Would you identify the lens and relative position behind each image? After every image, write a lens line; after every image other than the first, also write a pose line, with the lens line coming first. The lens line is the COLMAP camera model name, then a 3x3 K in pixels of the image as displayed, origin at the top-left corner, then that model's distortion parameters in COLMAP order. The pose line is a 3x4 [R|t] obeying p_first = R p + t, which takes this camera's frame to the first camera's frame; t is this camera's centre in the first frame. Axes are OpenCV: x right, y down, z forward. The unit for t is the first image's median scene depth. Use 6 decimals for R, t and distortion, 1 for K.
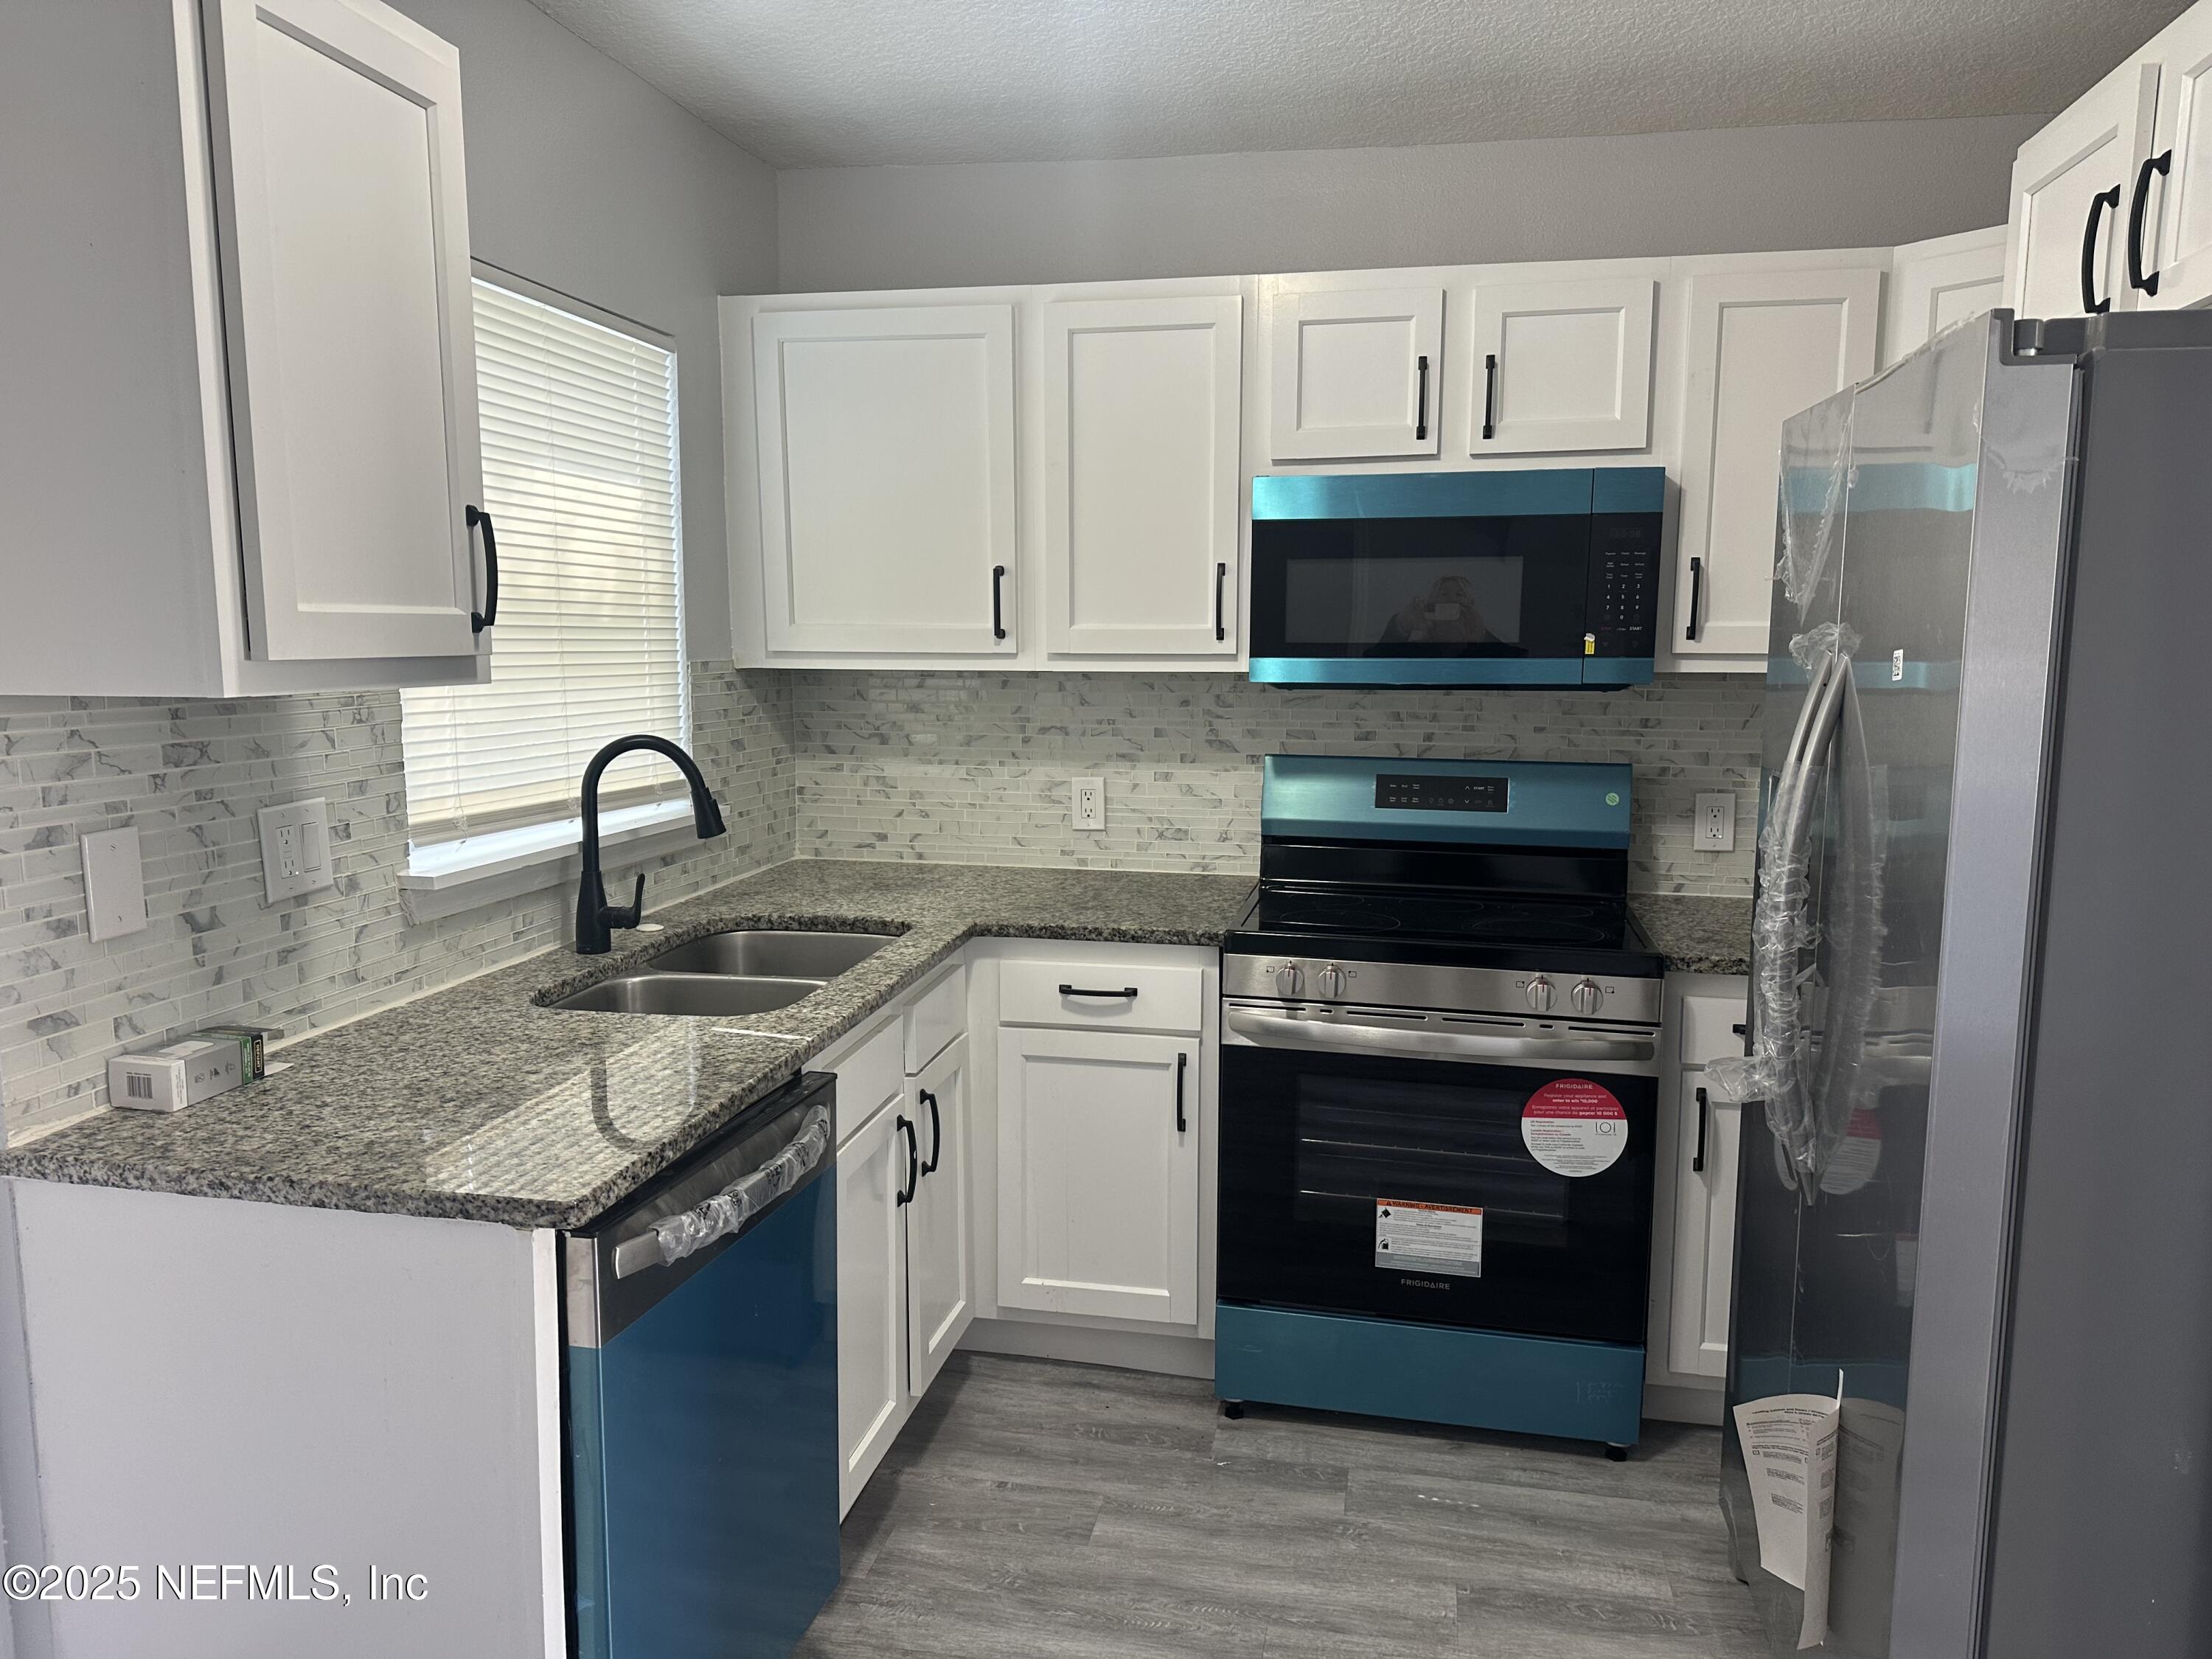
lens RADIAL K [[1560.1, 0, 1104.2], [0, 1560.1, 828.6], [0, 0, 1]] dist [0.055929, -0.010864]
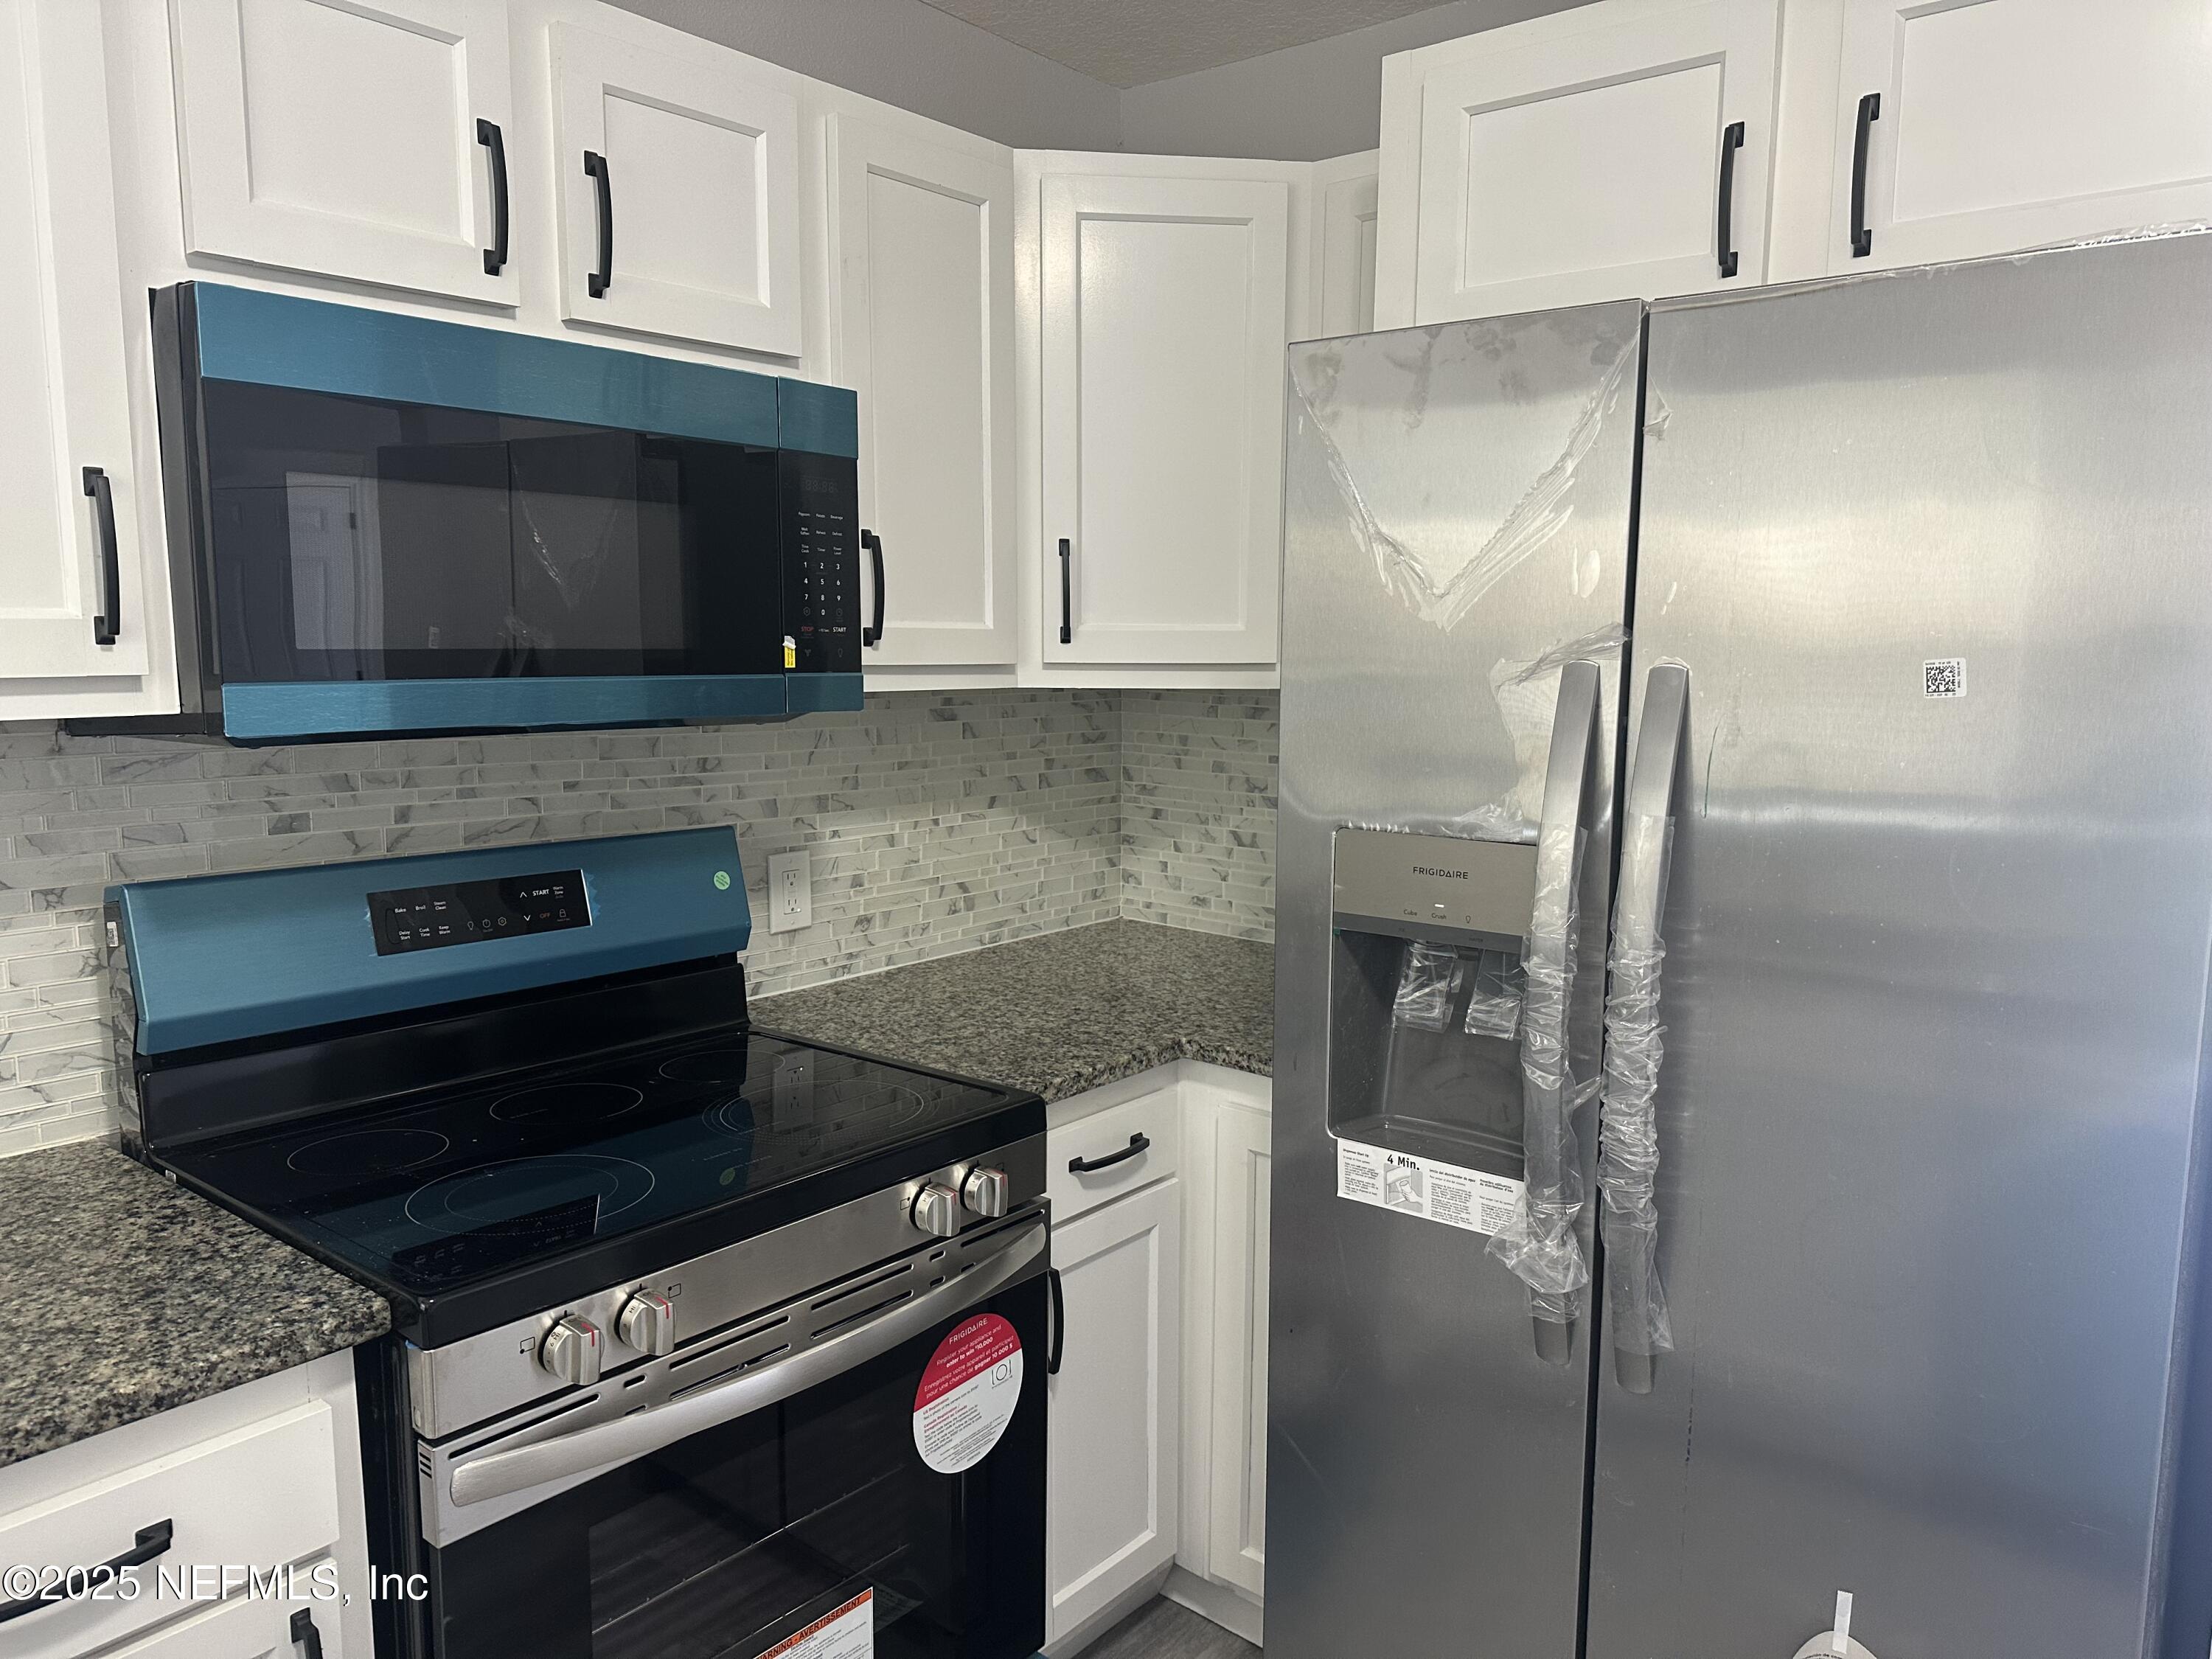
lens RADIAL K [[1560.1, 0, 1107.0], [0, 1560.1, 842.0], [0, 0, 1]] dist [0.055929, -0.010864]
pose [[0.466222, -0.117050, 0.876890, -0.199434], [0.107819, 0.991337, 0.075001, -0.072098], [-0.878073, 0.059578, 0.474804, 0.564795]]
